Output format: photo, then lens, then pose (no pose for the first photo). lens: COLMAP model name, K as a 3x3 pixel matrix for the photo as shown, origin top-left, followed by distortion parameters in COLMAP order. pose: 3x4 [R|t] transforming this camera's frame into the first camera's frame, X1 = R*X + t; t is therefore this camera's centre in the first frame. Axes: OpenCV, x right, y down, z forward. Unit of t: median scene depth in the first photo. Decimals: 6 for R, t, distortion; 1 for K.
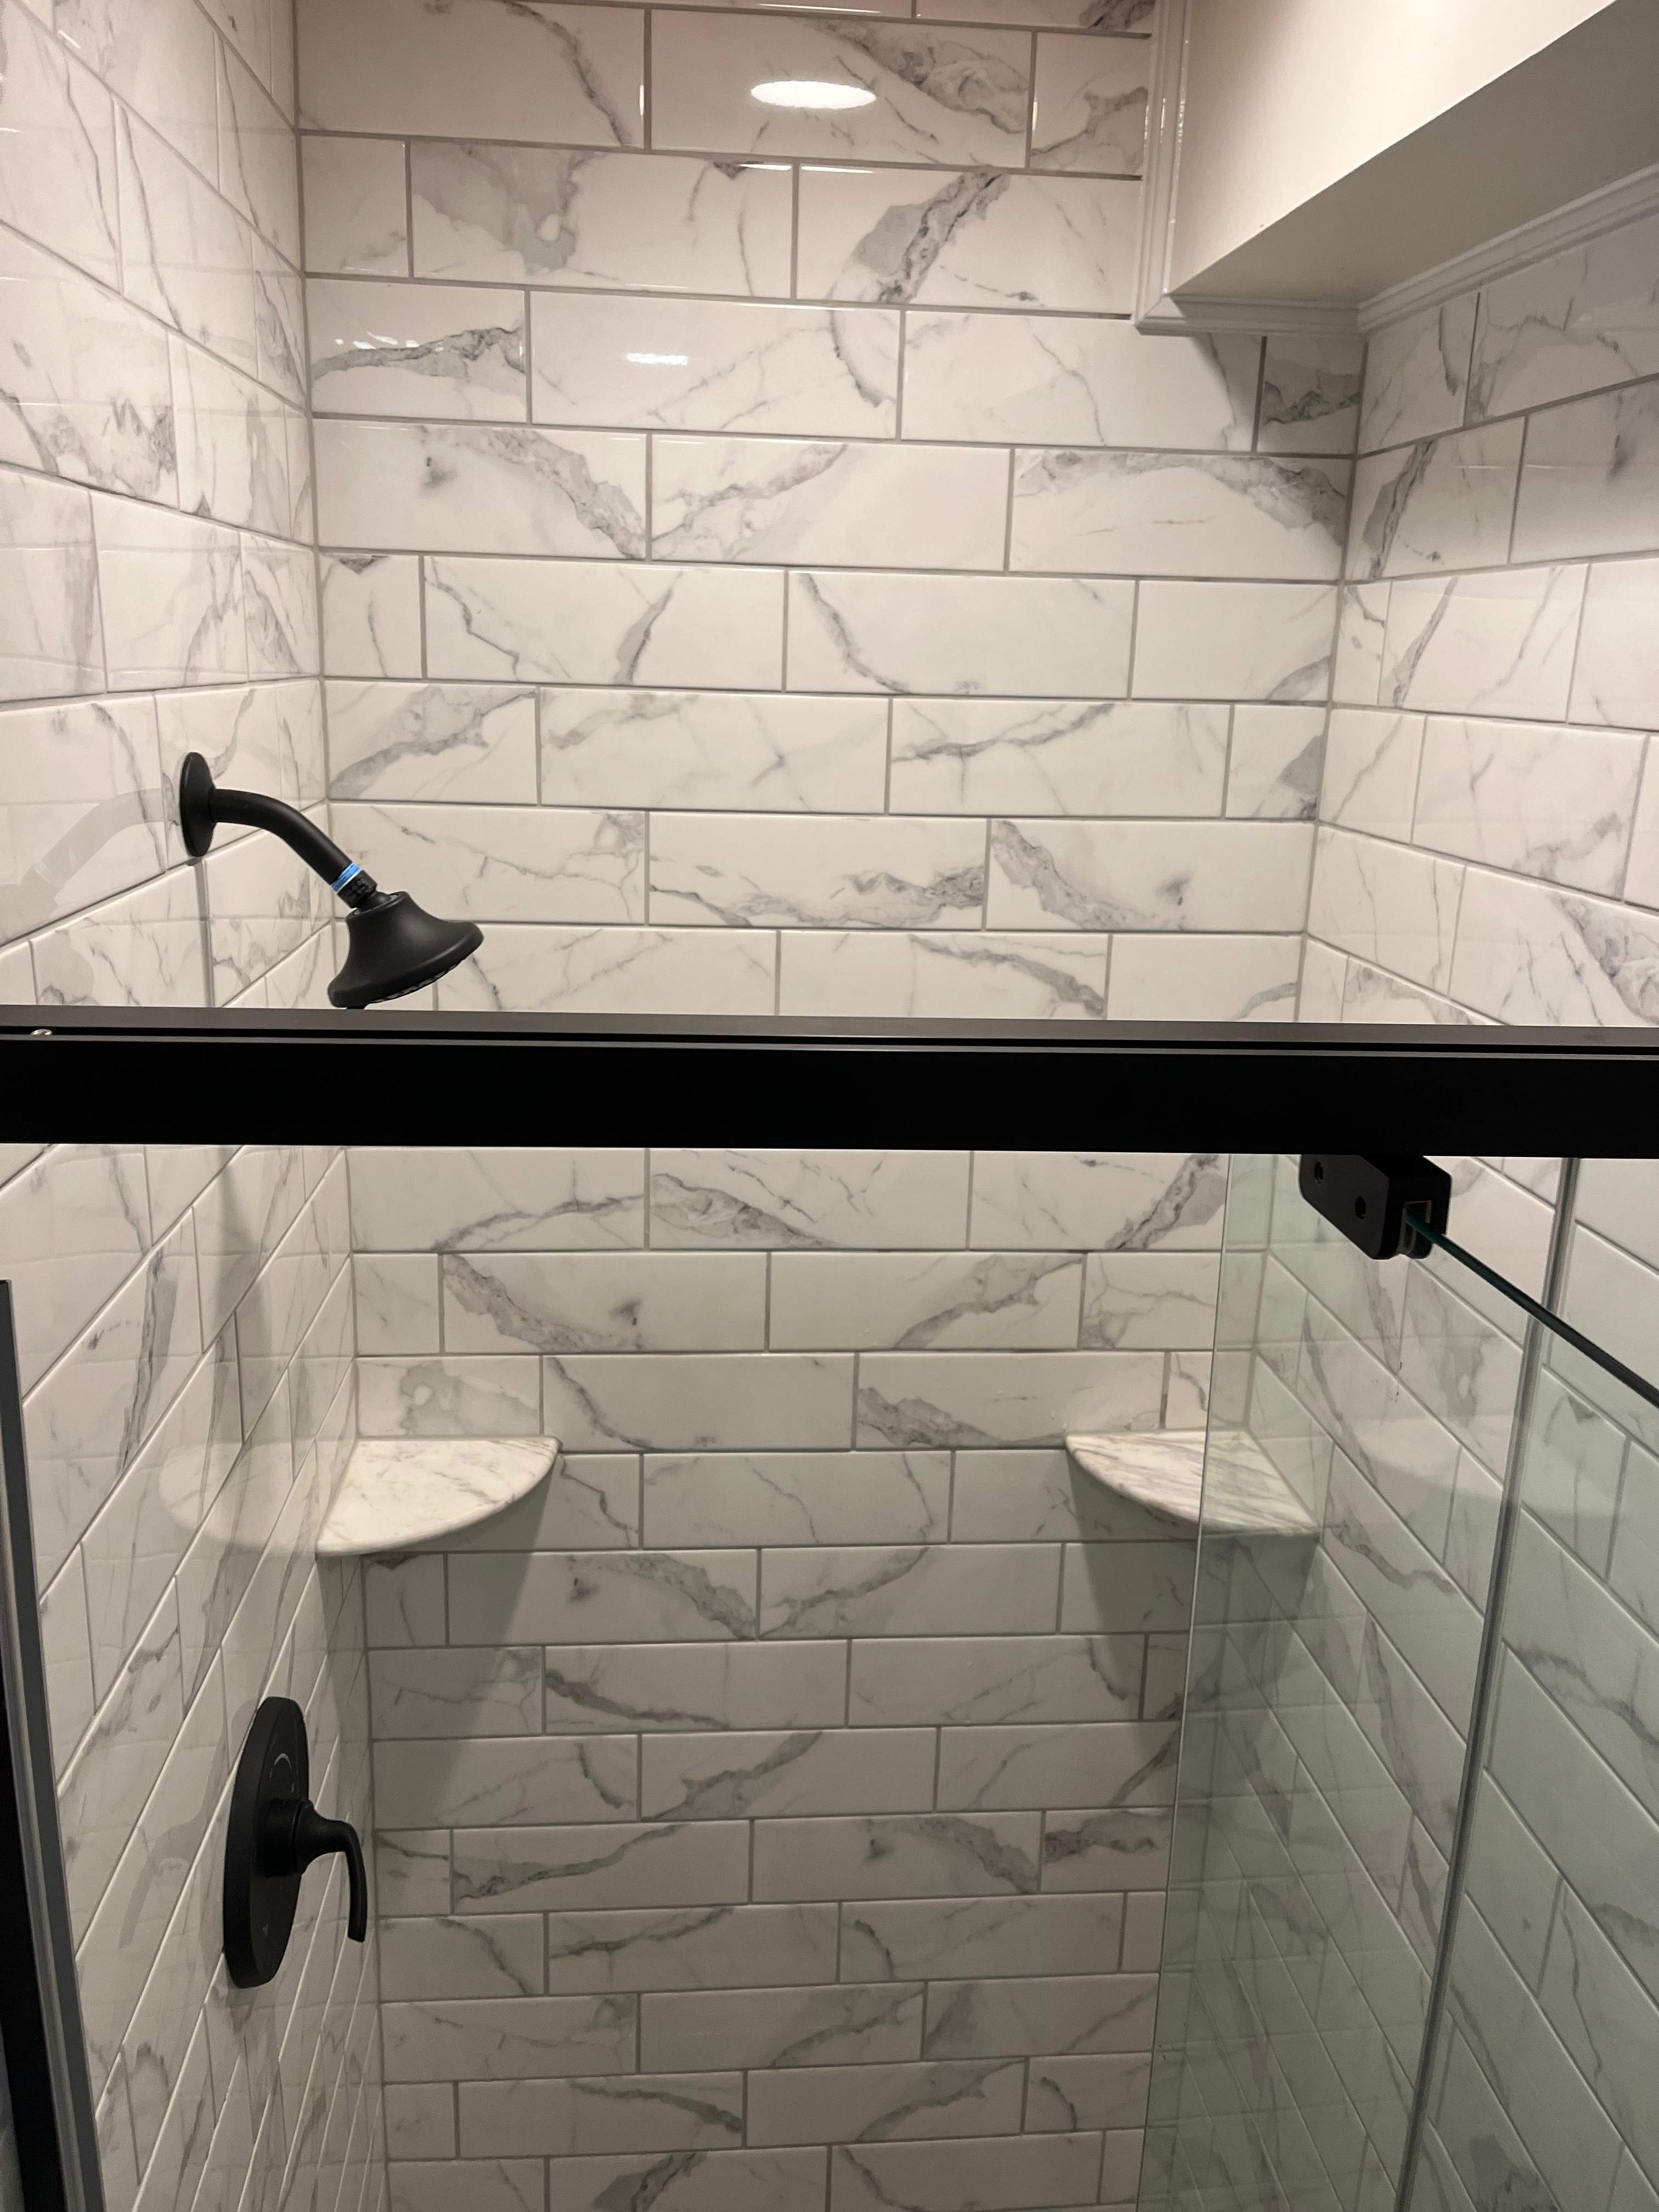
lens RADIAL K [[1672.9, 0, 814.3], [0, 1672.9, 1082.1], [0, 0, 1]] dist [0.071931, -0.088296]
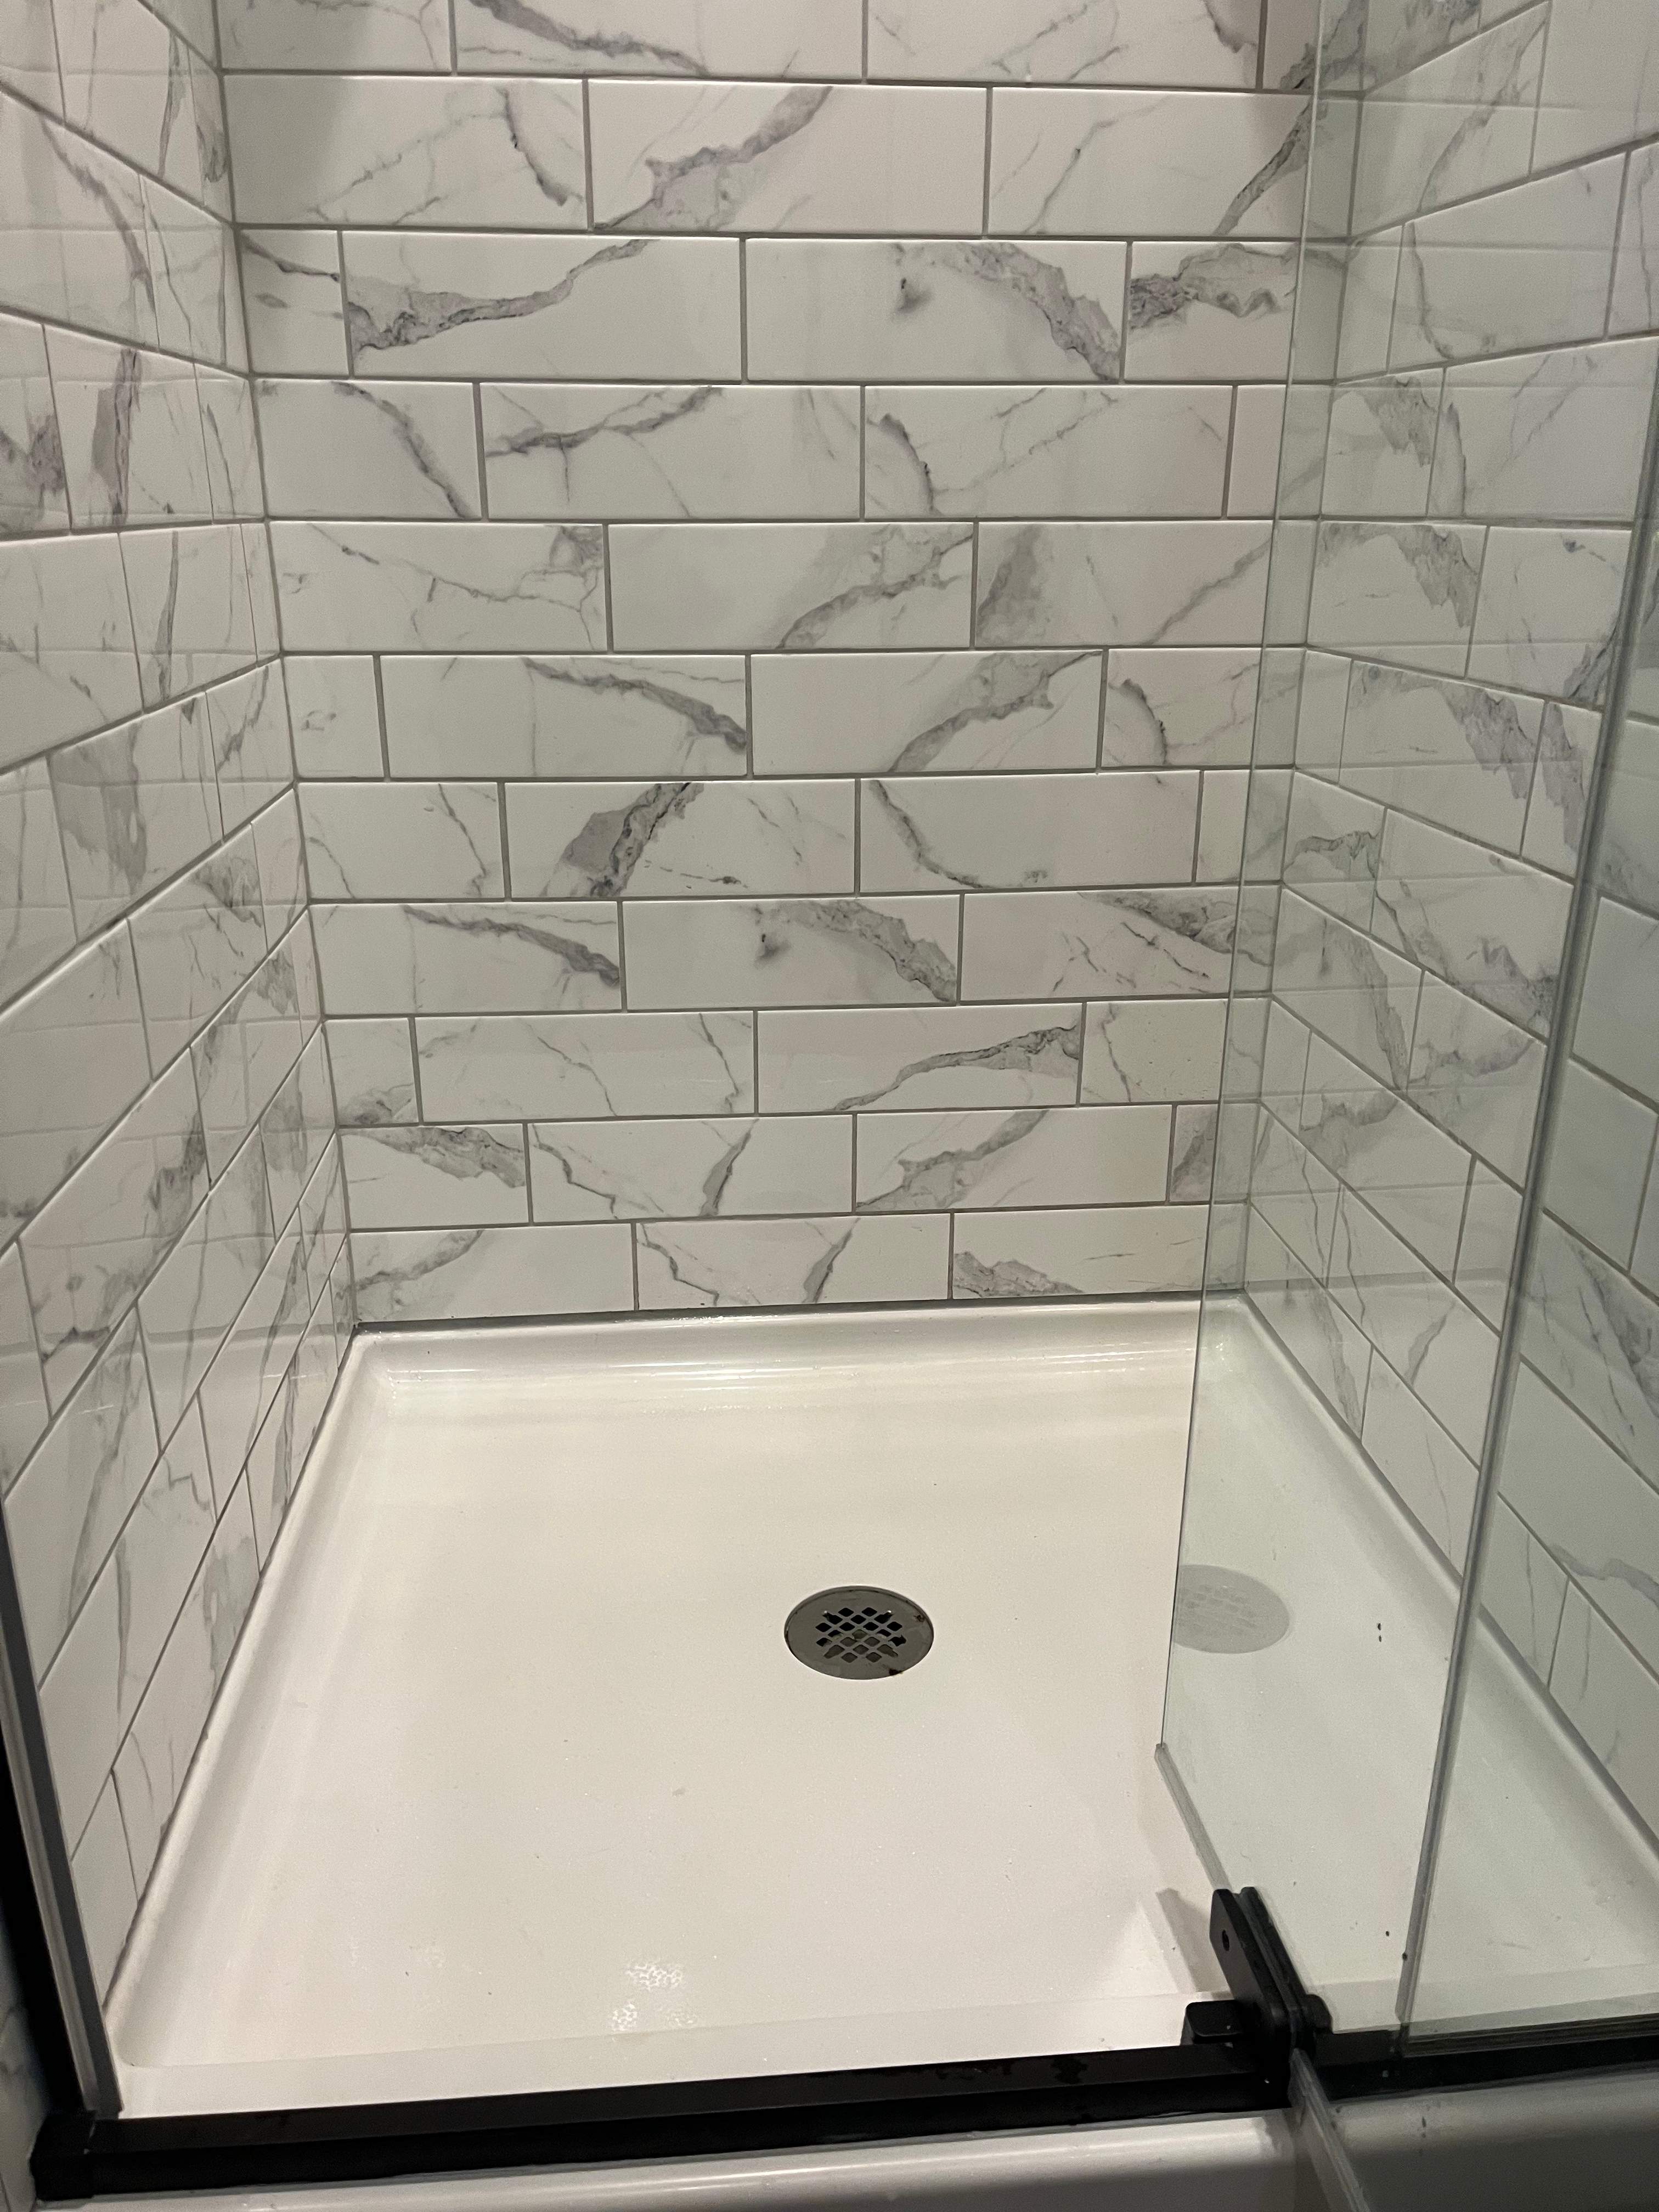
lens RADIAL K [[1672.9, 0, 811.8], [0, 1672.9, 1117.6], [0, 0, 1]] dist [0.071931, -0.088296]
pose [[0.999499, -0.031643, -0.000254, -0.020434], [0.031503, 0.994244, 0.102408, 0.838024], [-0.002988, -0.102365, 0.994742, 0.237699]]
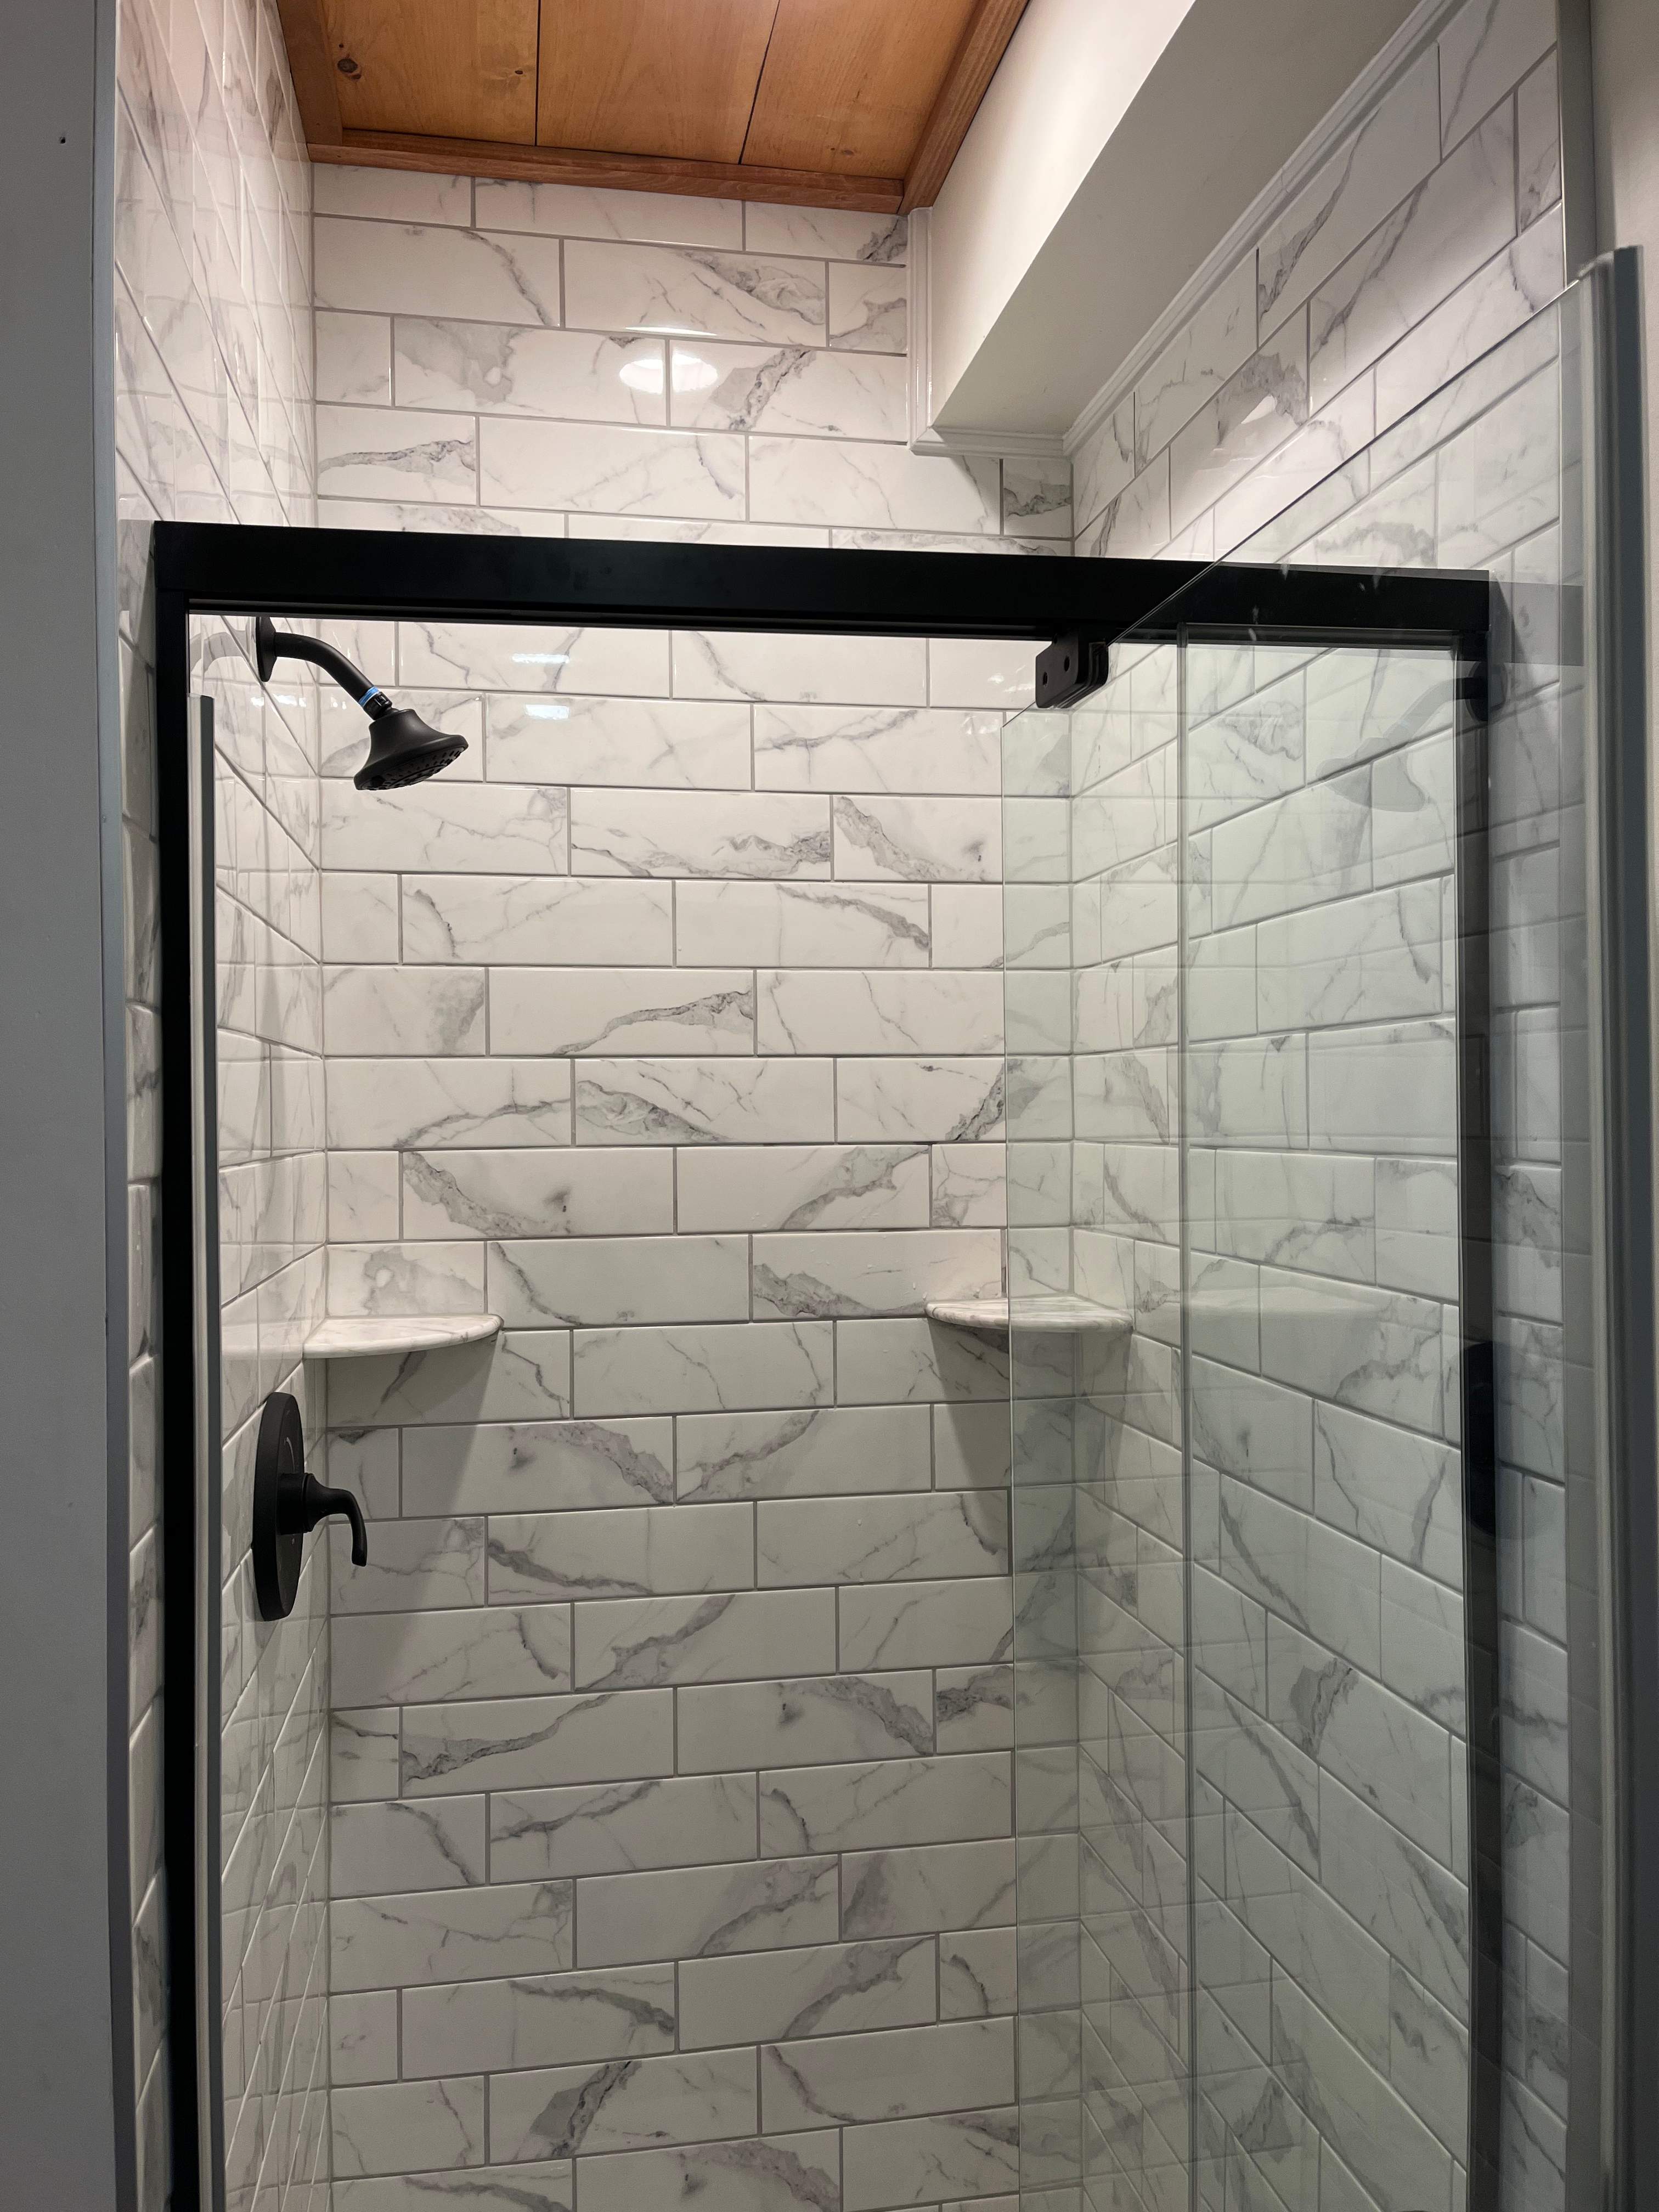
lens RADIAL K [[1672.9, 0, 823.7], [0, 1672.9, 1108.0], [0, 0, 1]] dist [0.071931, -0.088296]
pose [[0.994458, -0.037545, 0.098202, -0.038372], [0.061069, 0.966611, -0.248866, 0.391944], [-0.085580, 0.253484, 0.963546, -0.195355]]
